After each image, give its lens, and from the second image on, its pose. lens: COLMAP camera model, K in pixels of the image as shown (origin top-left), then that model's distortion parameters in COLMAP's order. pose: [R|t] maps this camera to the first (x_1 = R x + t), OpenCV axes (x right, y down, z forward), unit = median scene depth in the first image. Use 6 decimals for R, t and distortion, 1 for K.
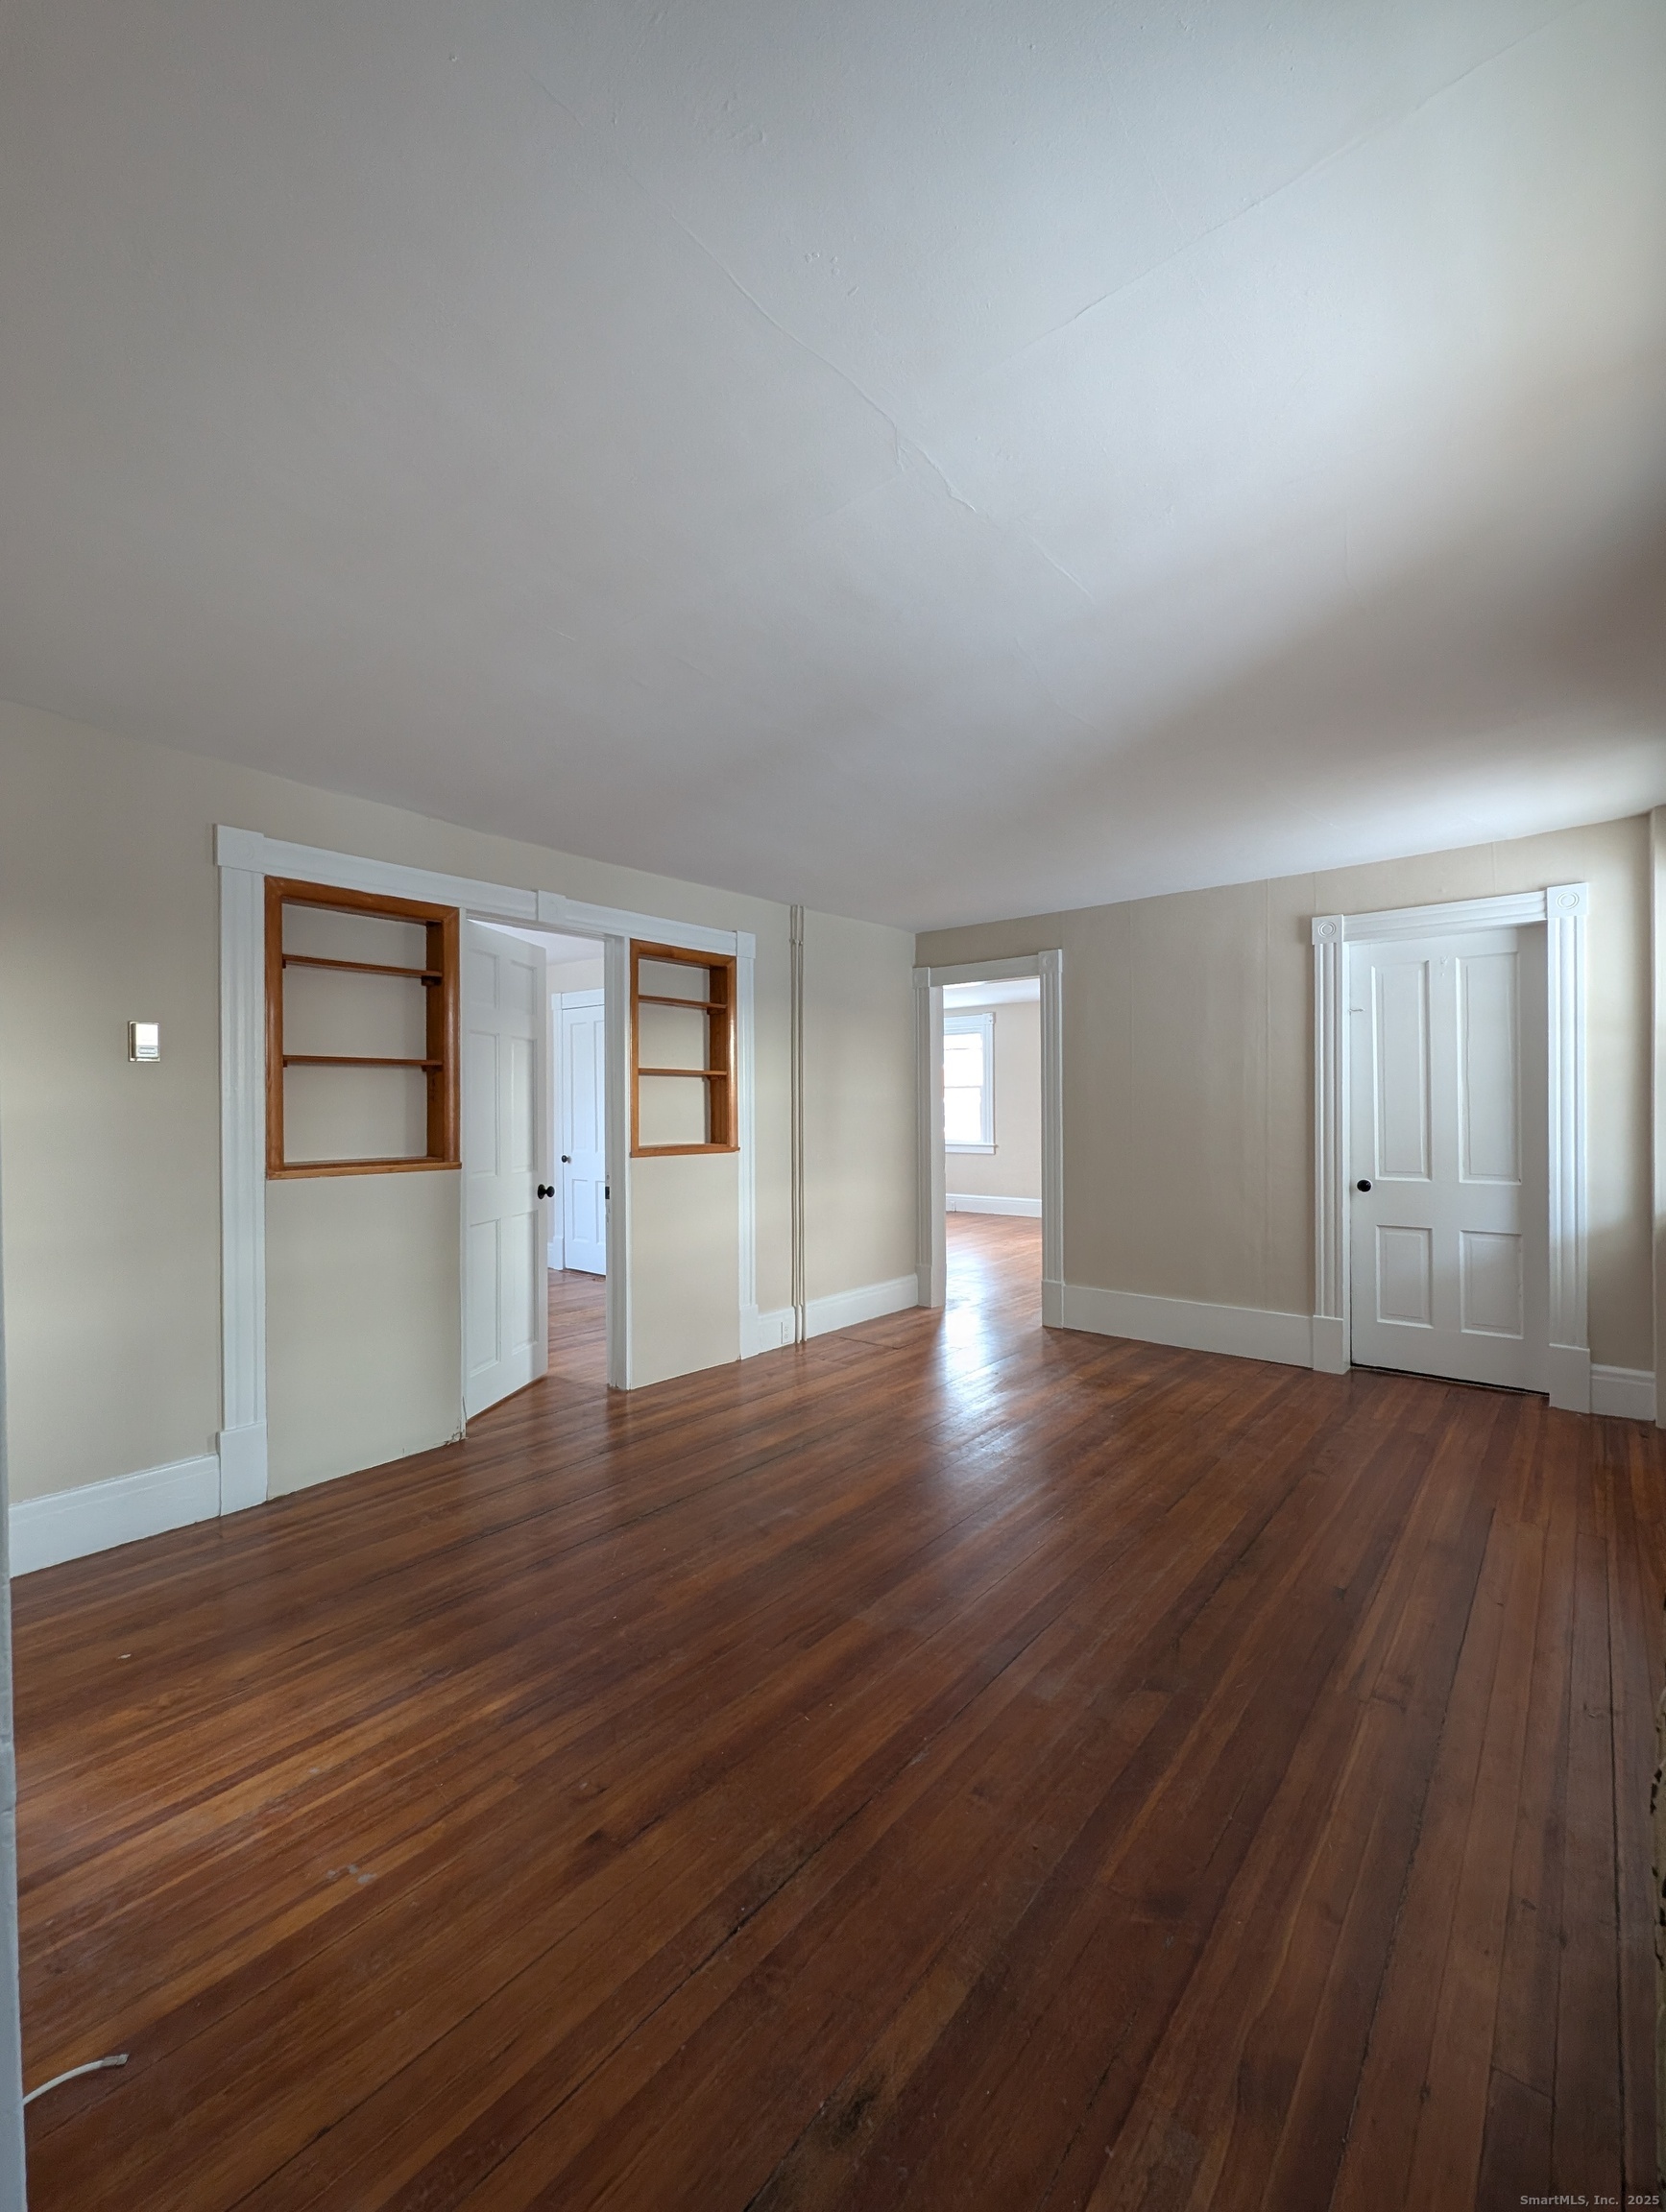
lens RADIAL K [[915.6, 0, 833.0], [0, 915.6, 1106.0], [0, 0, 1]] dist [-0.001702, -0.000445]
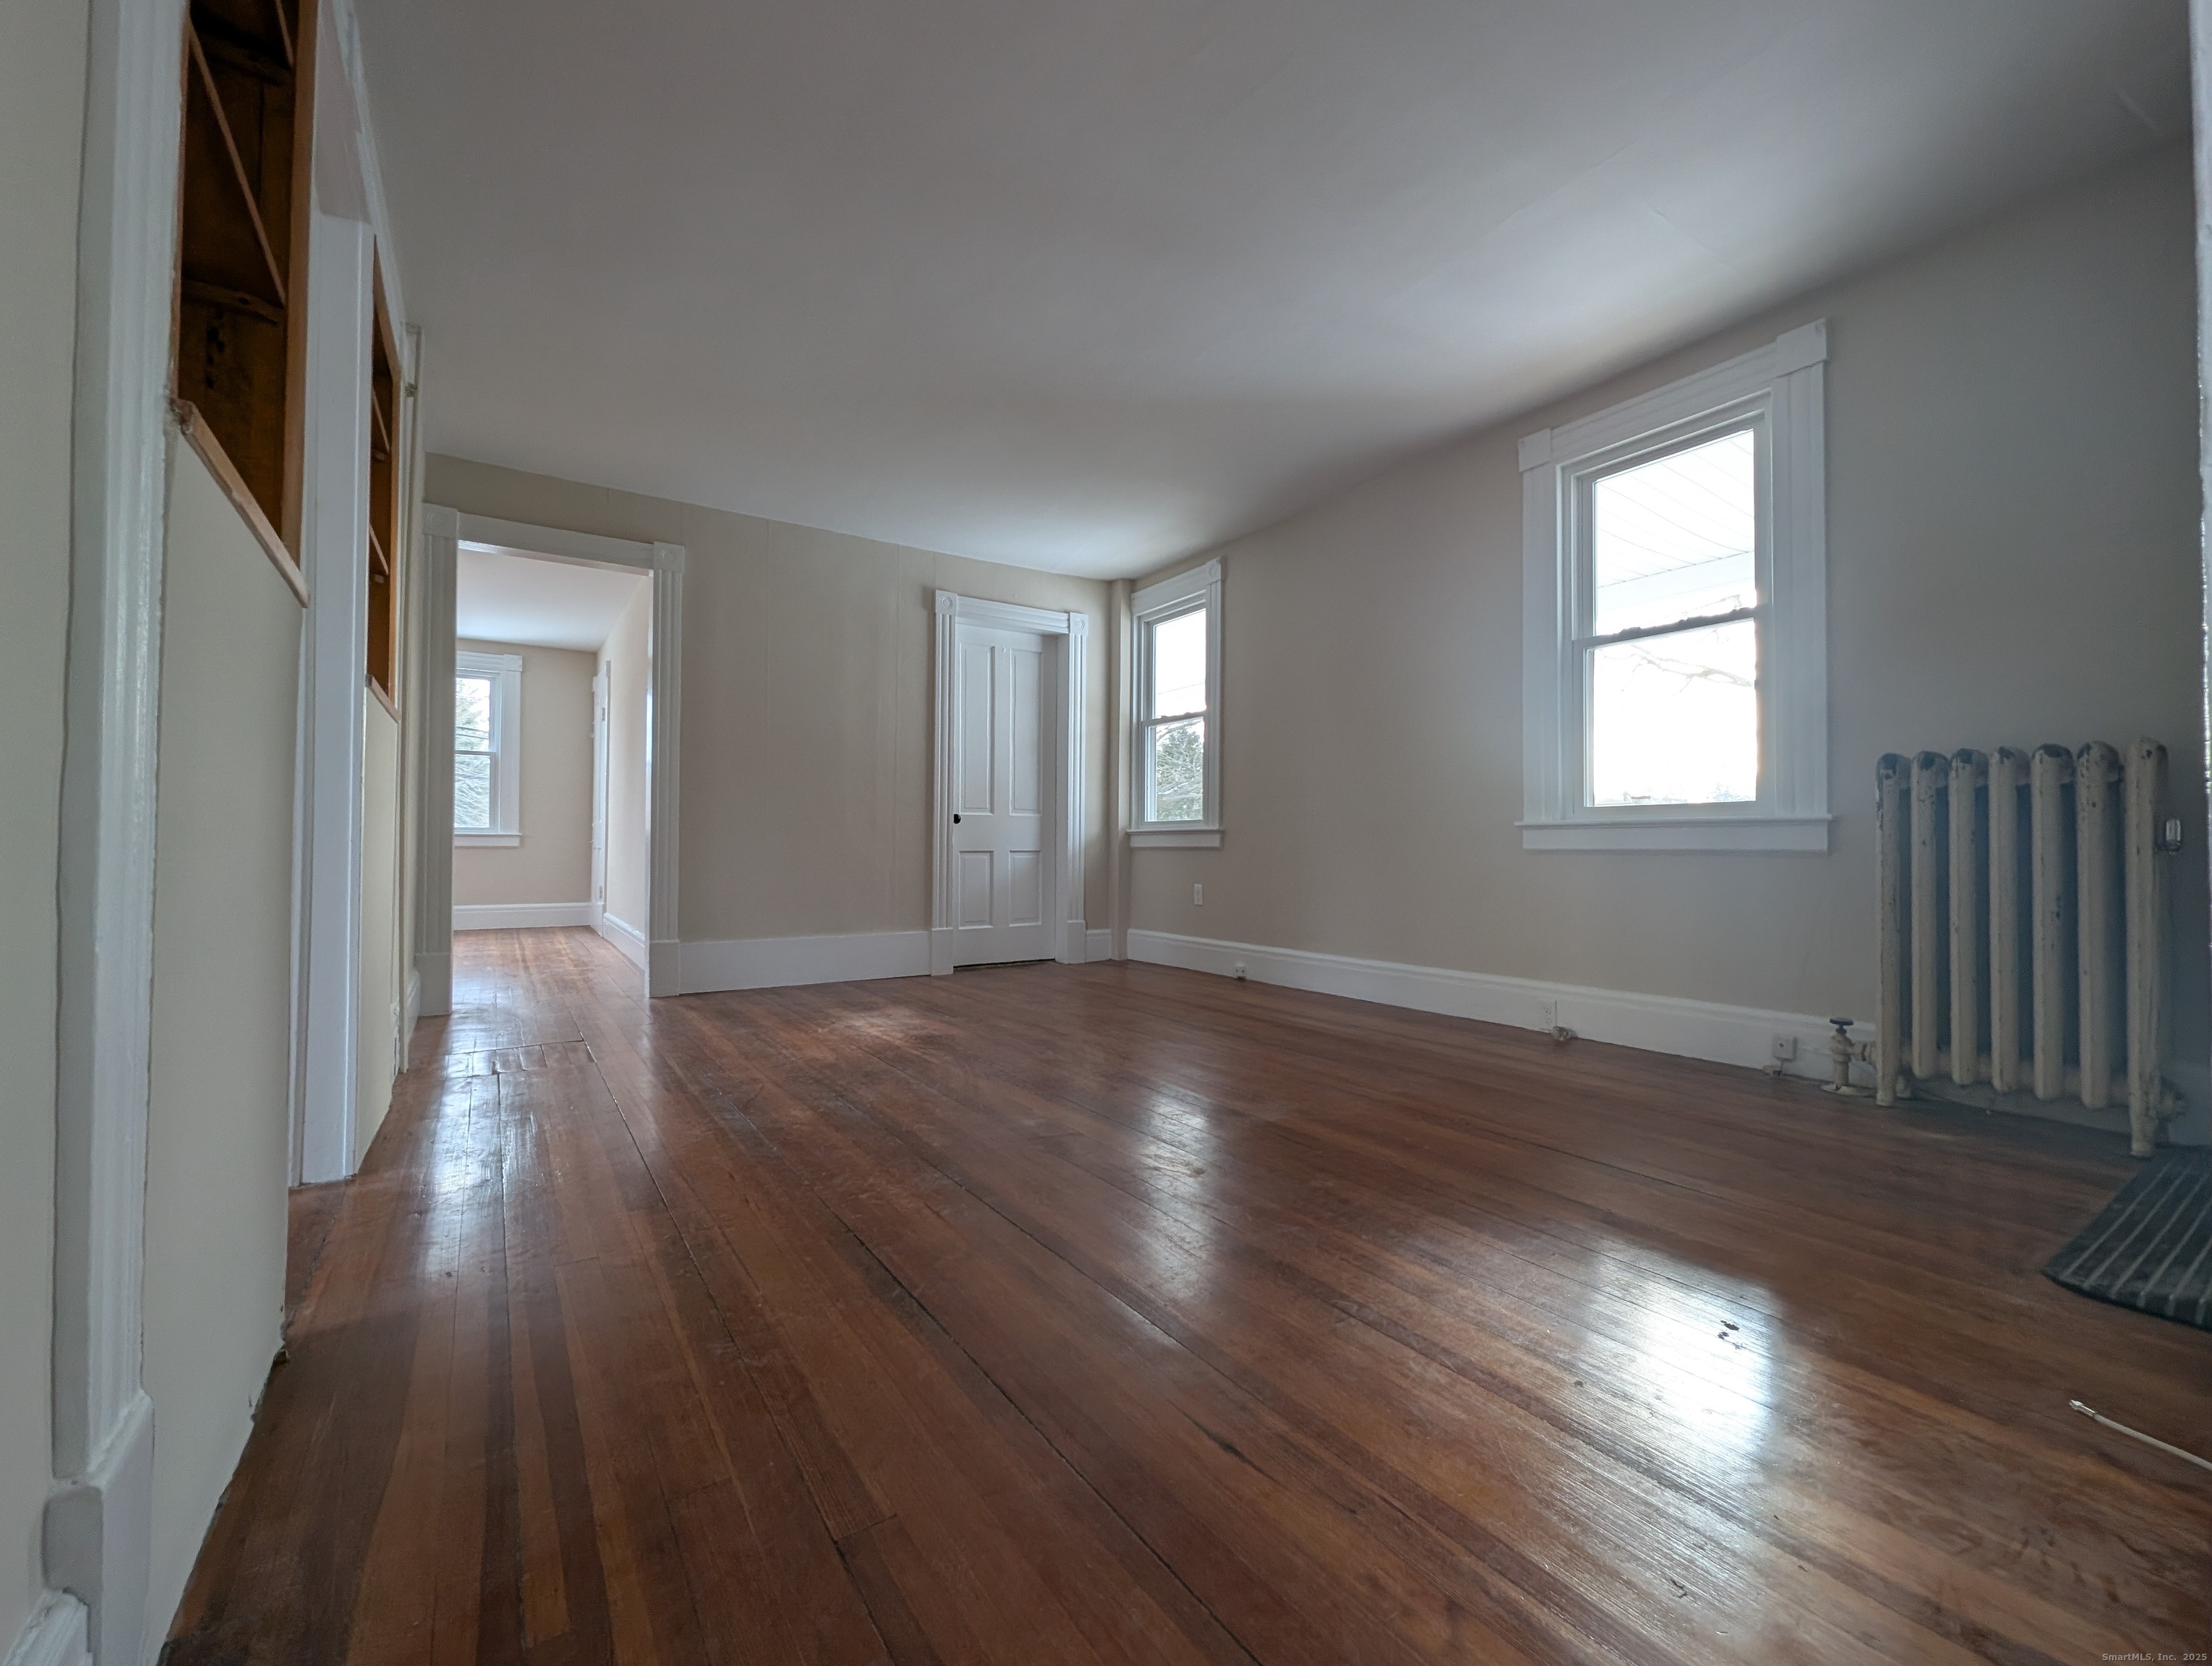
lens RADIAL K [[915.6, 0, 1106.0], [0, 915.6, 833.0], [0, 0, 1]] dist [-0.001702, -0.000445]
pose [[0.279190, 0.024299, 0.959928, -0.563643], [-0.006528, 0.999705, -0.023407, 0.139340], [-0.960214, 0.000269, 0.279267, 0.485011]]
